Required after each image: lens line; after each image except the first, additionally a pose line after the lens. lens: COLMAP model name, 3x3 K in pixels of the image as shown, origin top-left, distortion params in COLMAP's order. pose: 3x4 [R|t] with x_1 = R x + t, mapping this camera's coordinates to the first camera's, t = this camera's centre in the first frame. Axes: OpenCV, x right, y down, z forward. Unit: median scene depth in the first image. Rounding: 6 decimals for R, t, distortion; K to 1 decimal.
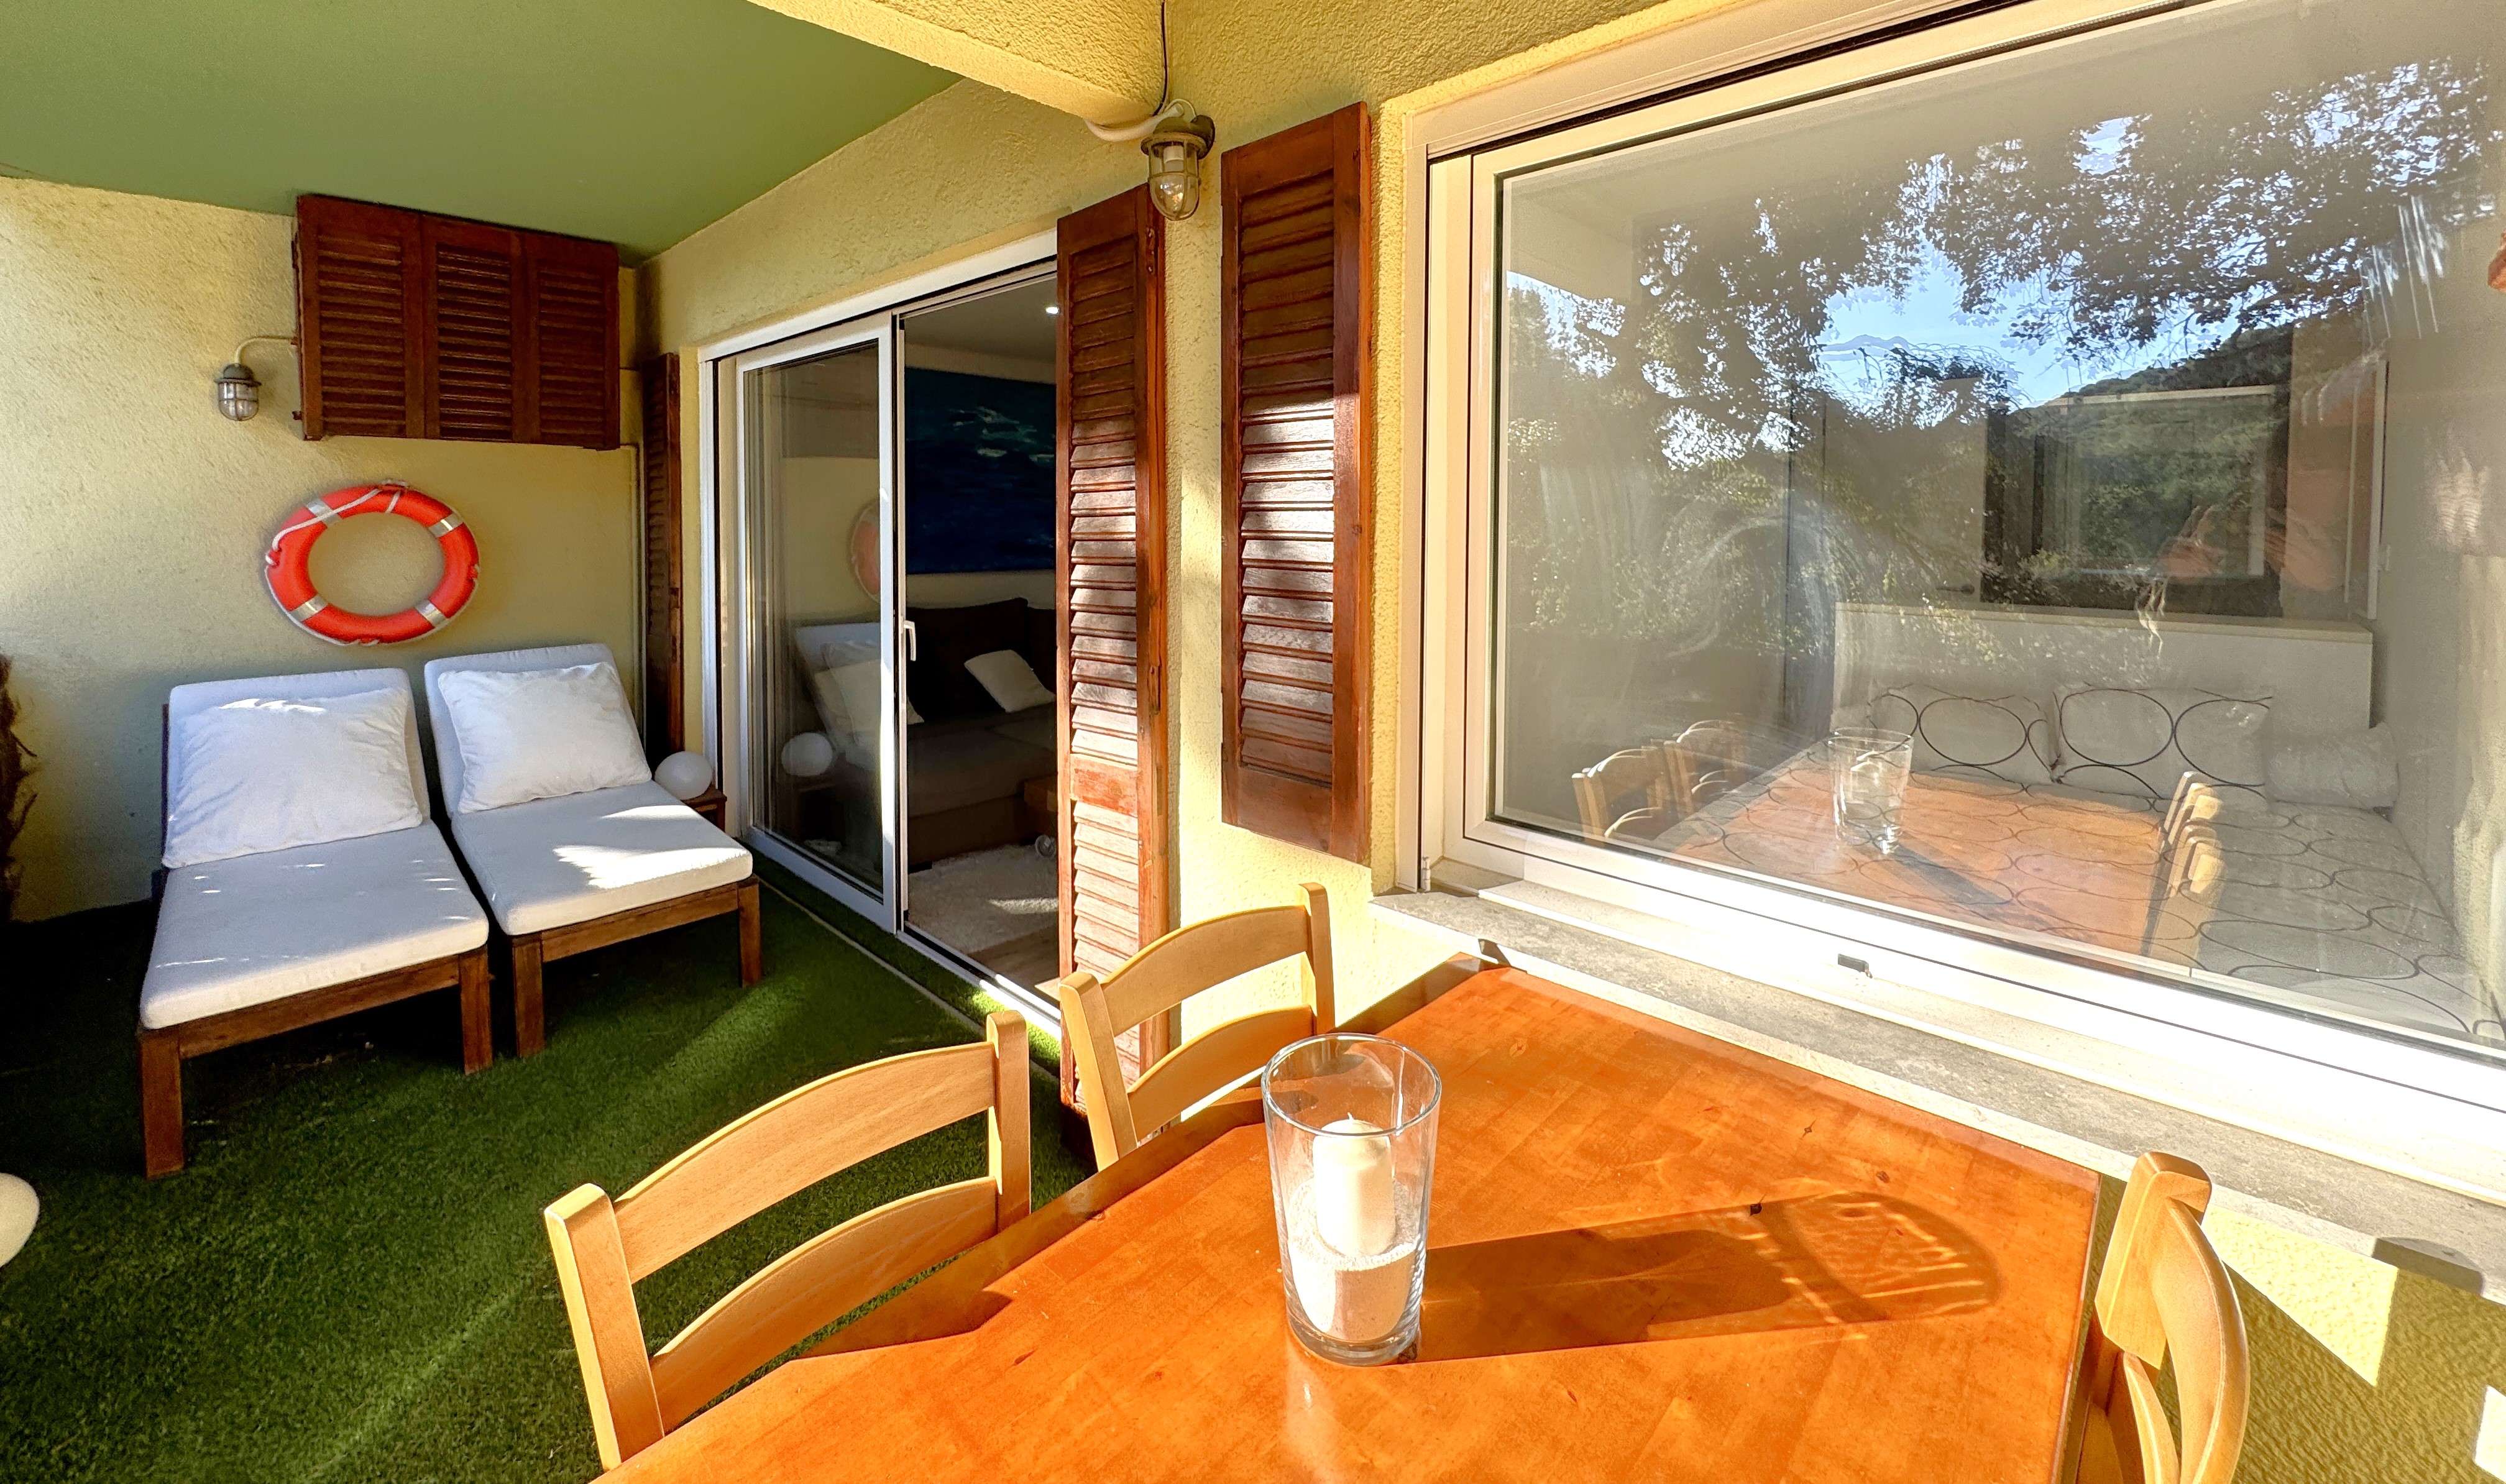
lens RADIAL K [[984.4, 0, 1271.7], [0, 984.4, 551.4], [0, 0, 1]] dist [0.000074, 0.000016]
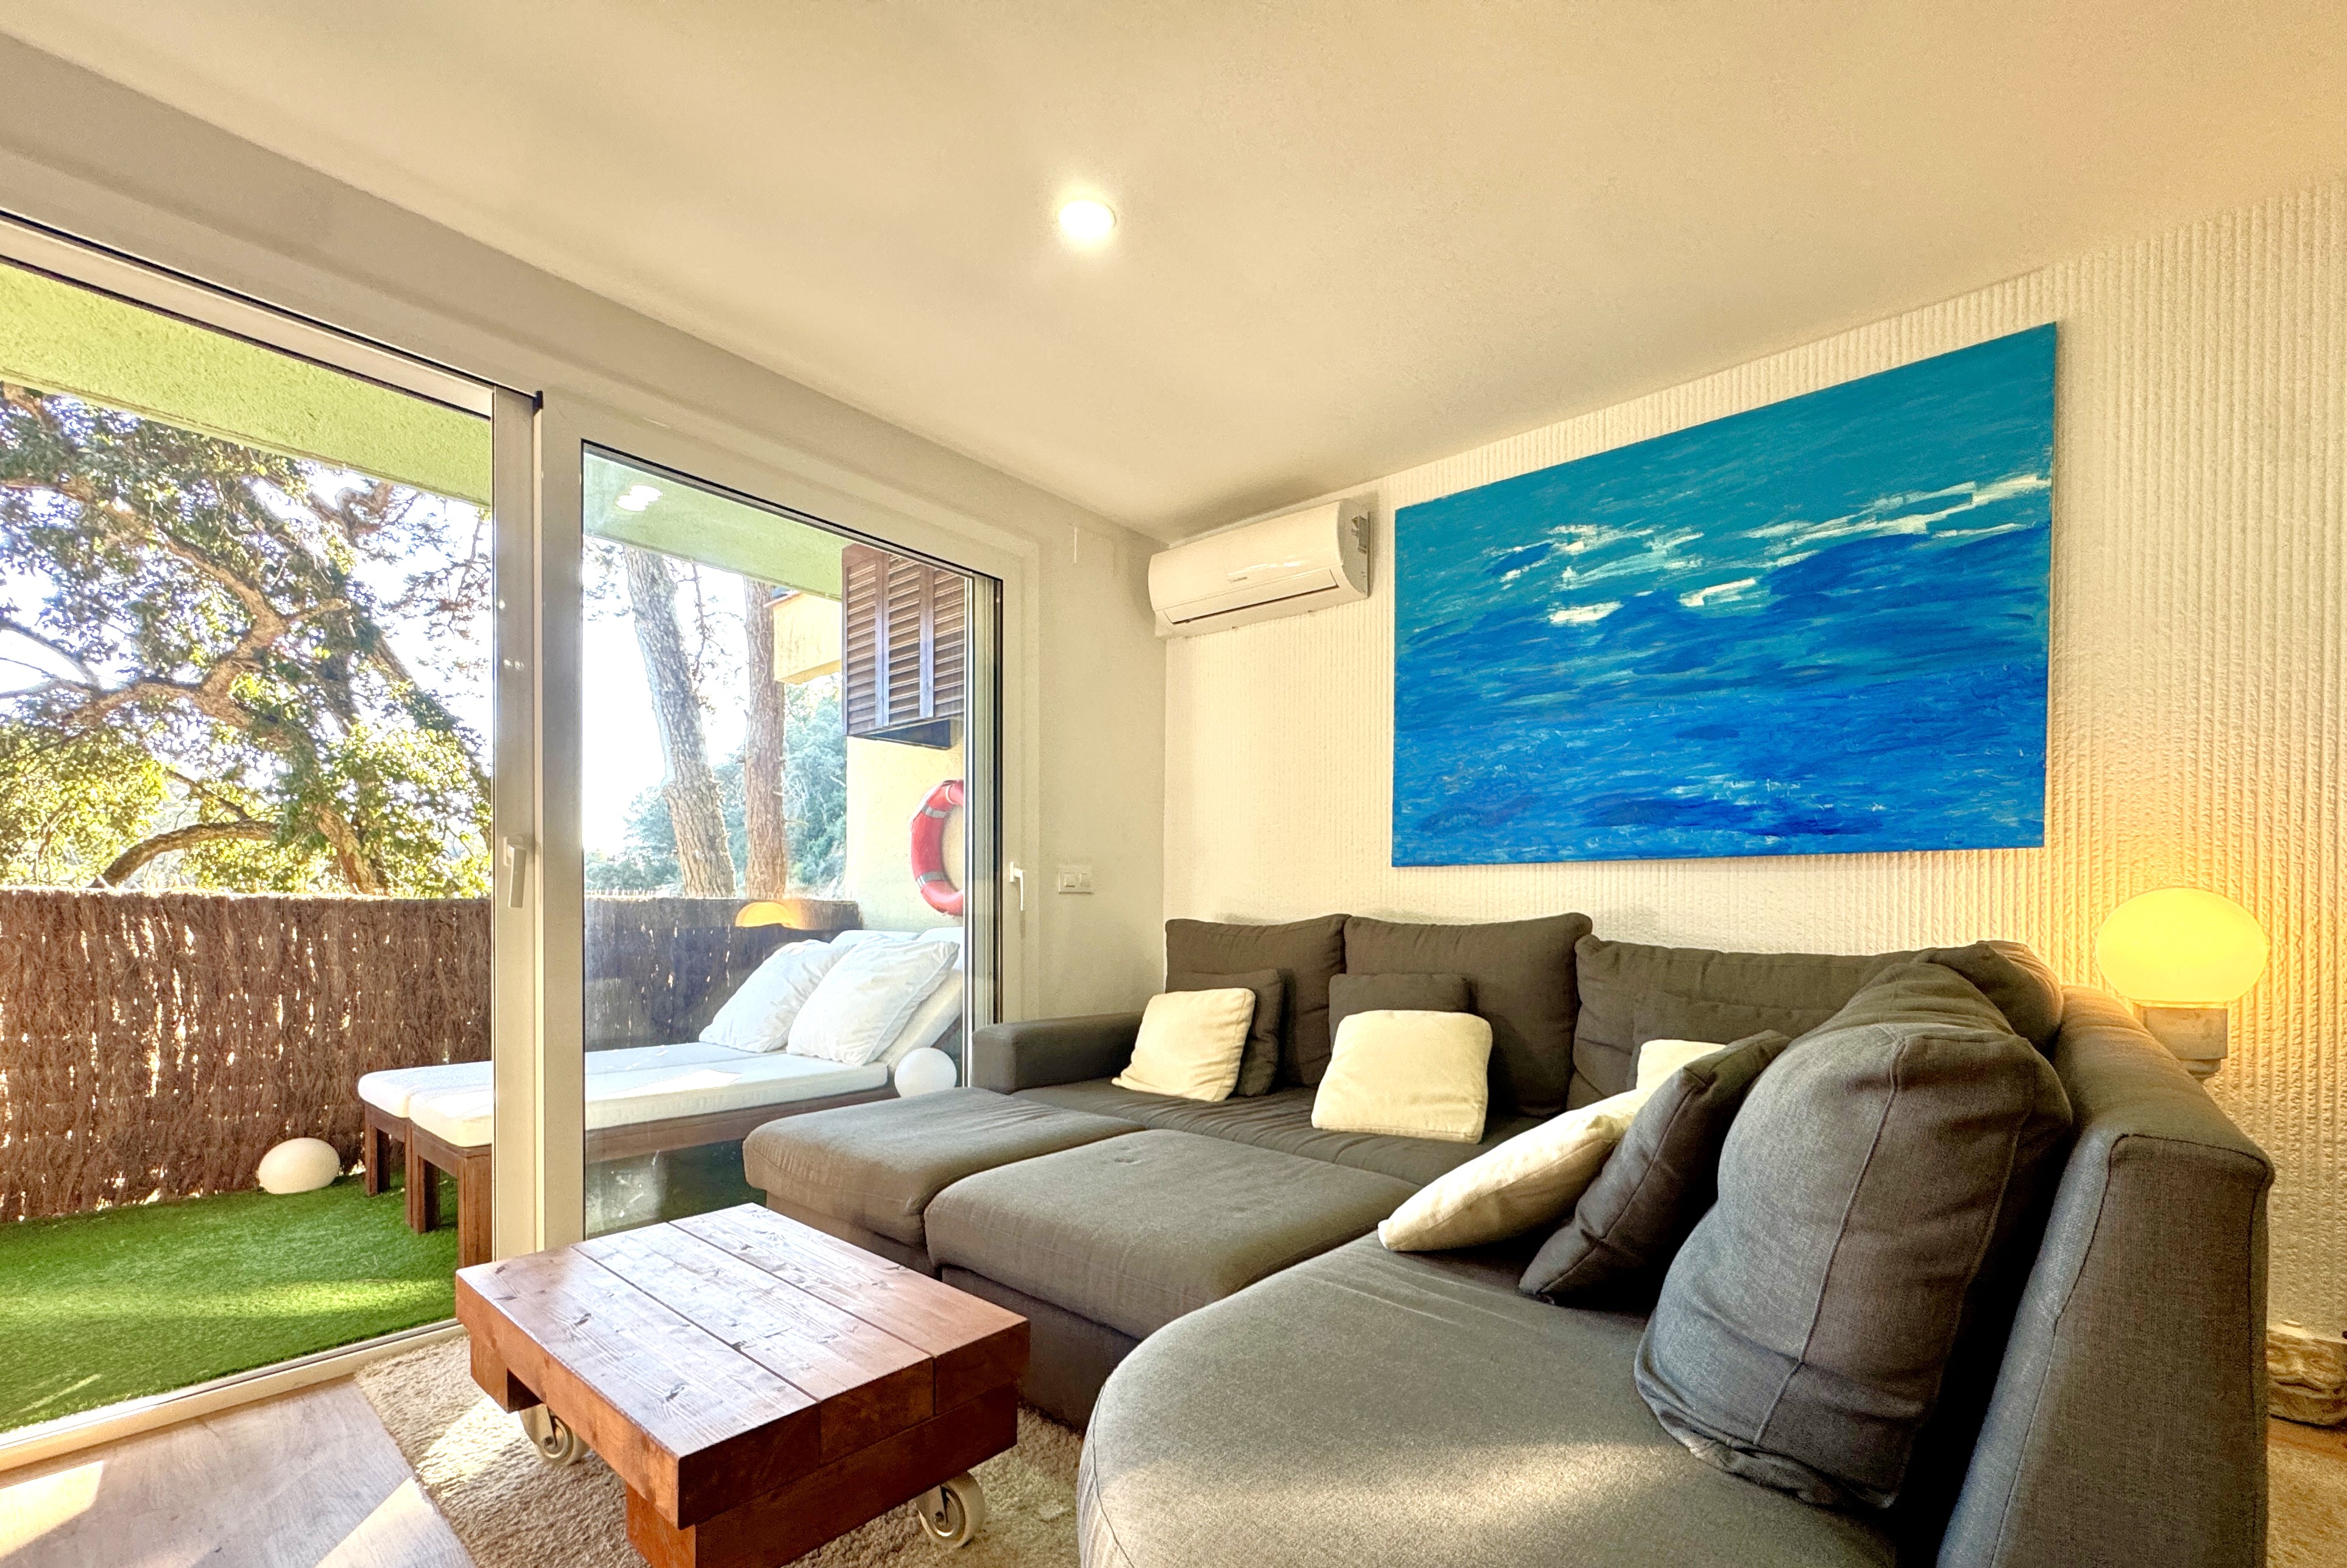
lens RADIAL K [[980.1, 0, 1225.8], [0, 980.1, 920.3], [0, 0, 1]] dist [-0.001050, -0.001328]
pose [[0.080055, 0.000563, -0.996790, 0.177230], [-0.041006, 0.999155, -0.002729, 0.057085], [0.995947, 0.041093, 0.080011, 0.800116]]
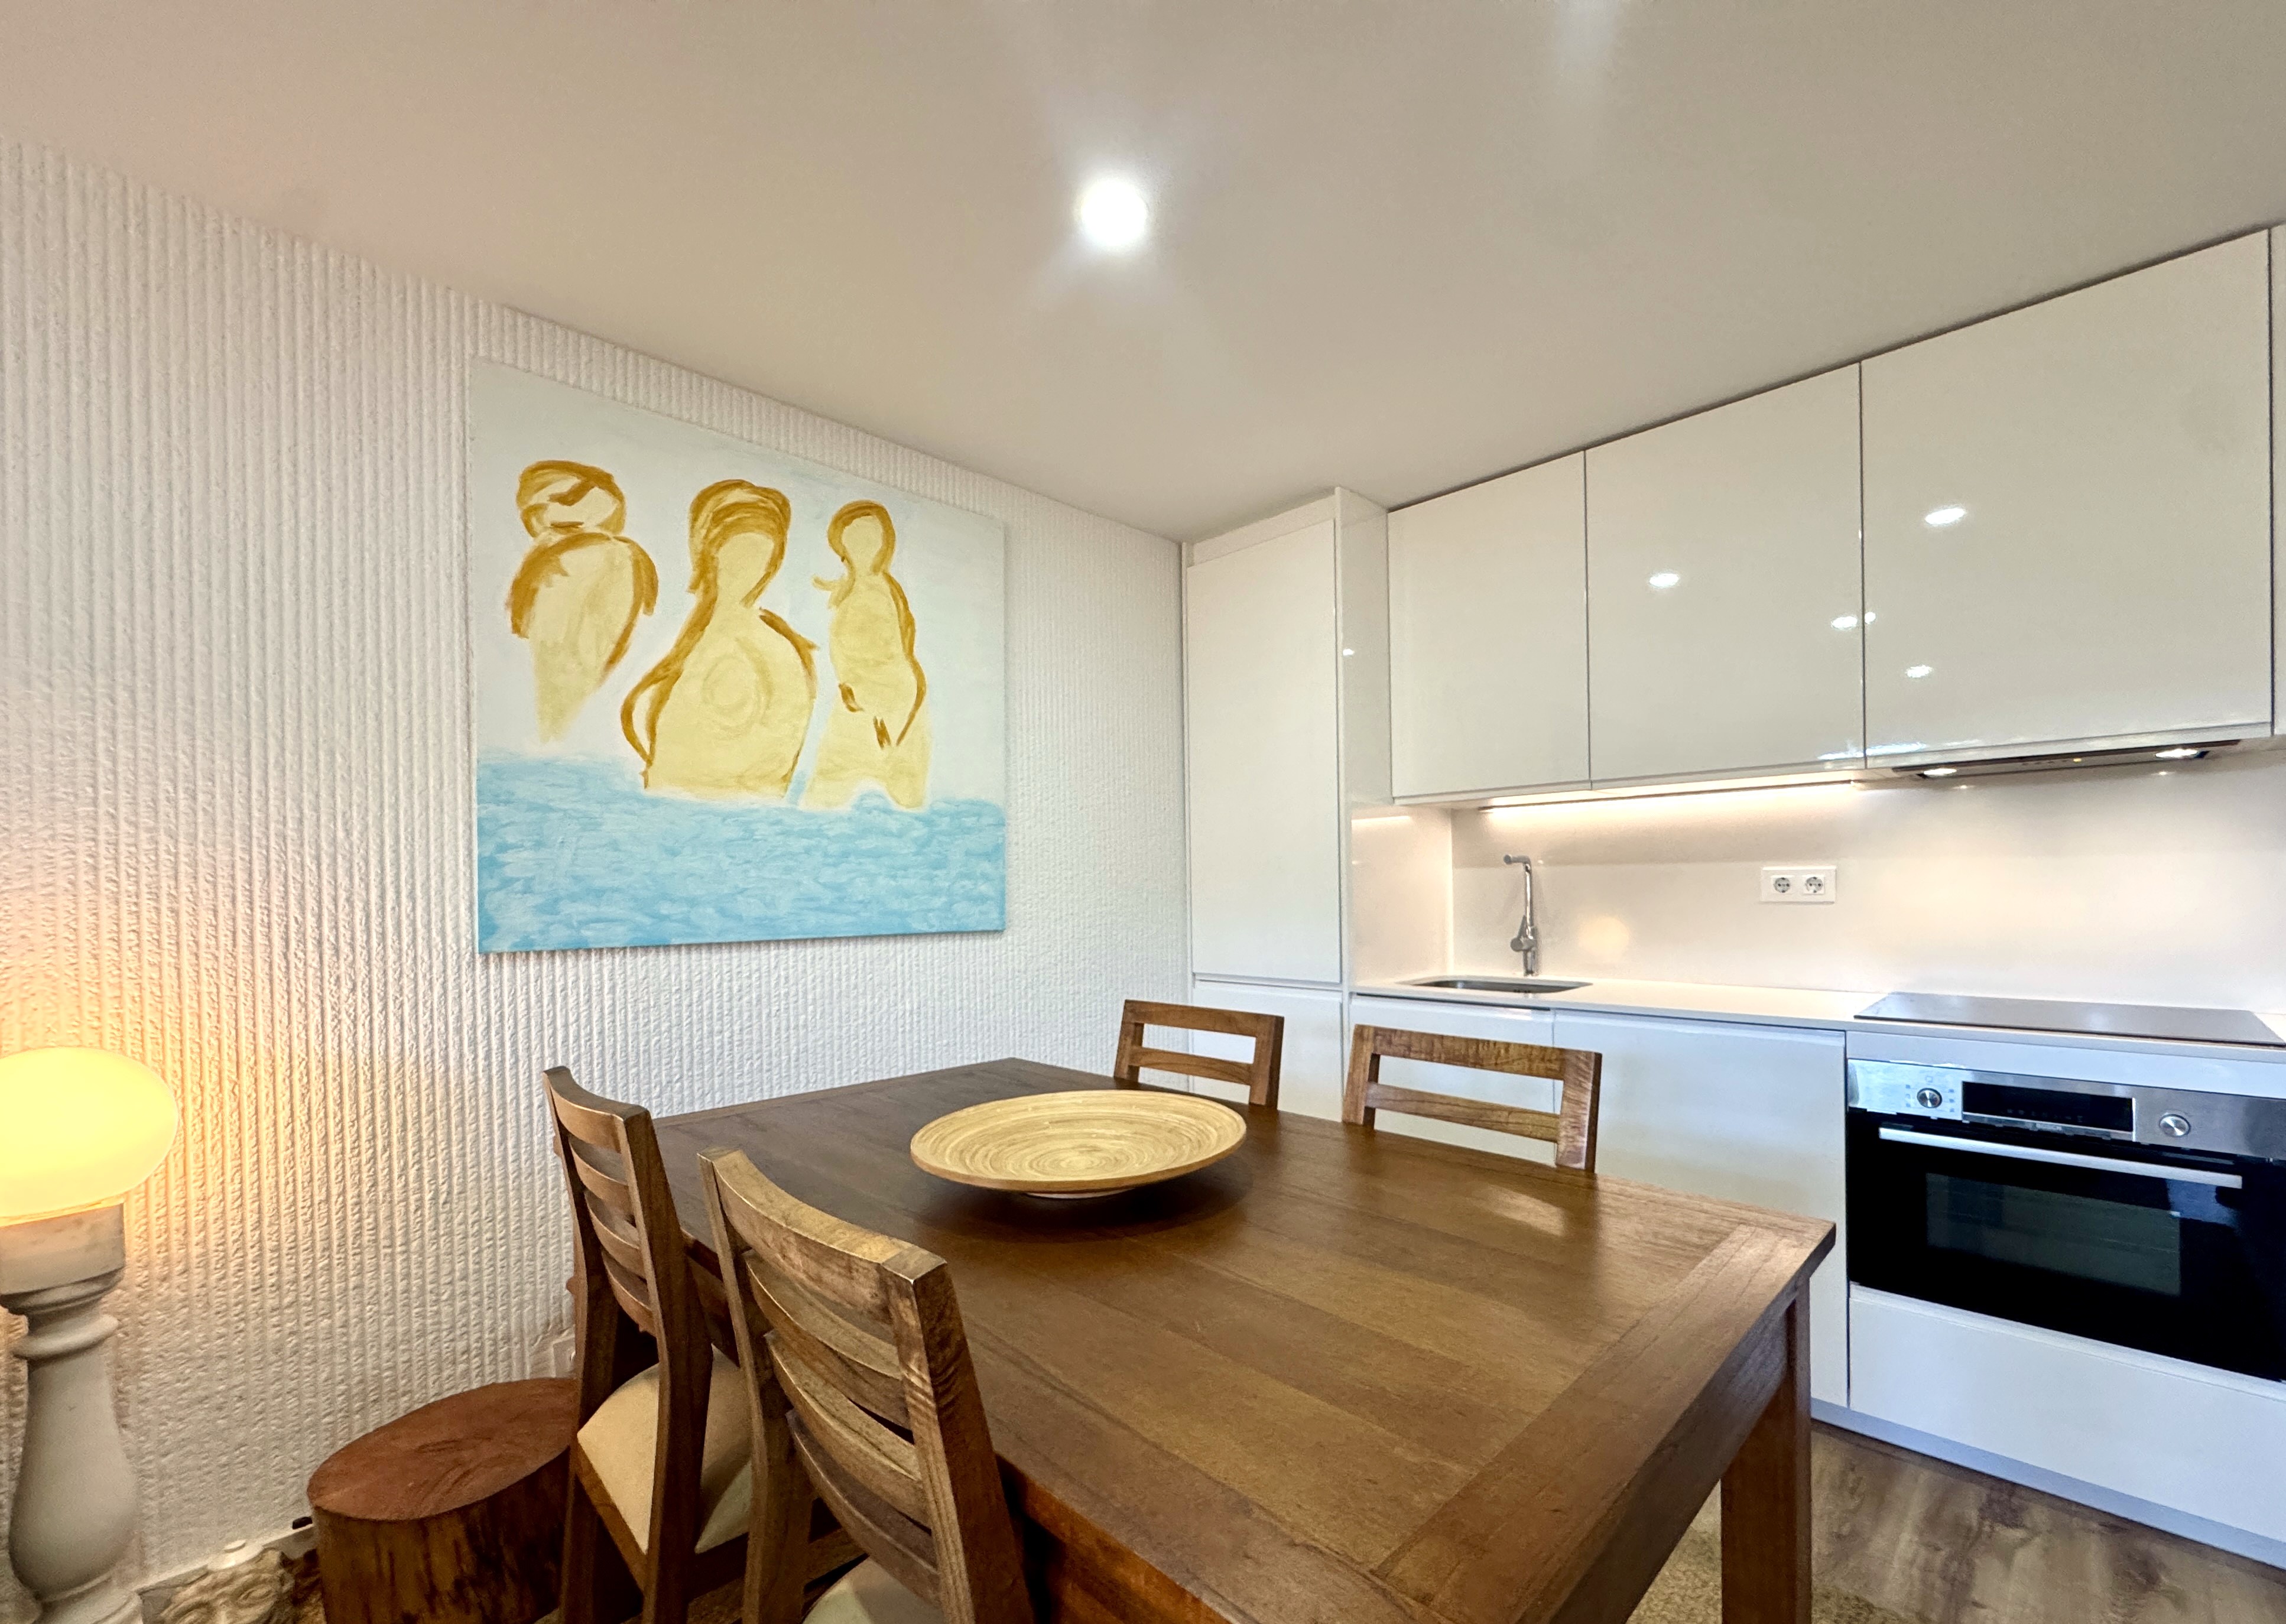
lens RADIAL K [[949.6, 0, 1192.2], [0, 949.6, 892.4], [0, 0, 1]] dist [-0.001338, -0.001346]
pose [[0.999622, -0.024089, -0.013270, 0.157876], [0.023653, 0.999205, -0.032079, 0.006972], [0.014032, 0.031753, 0.999397, 0.918827]]
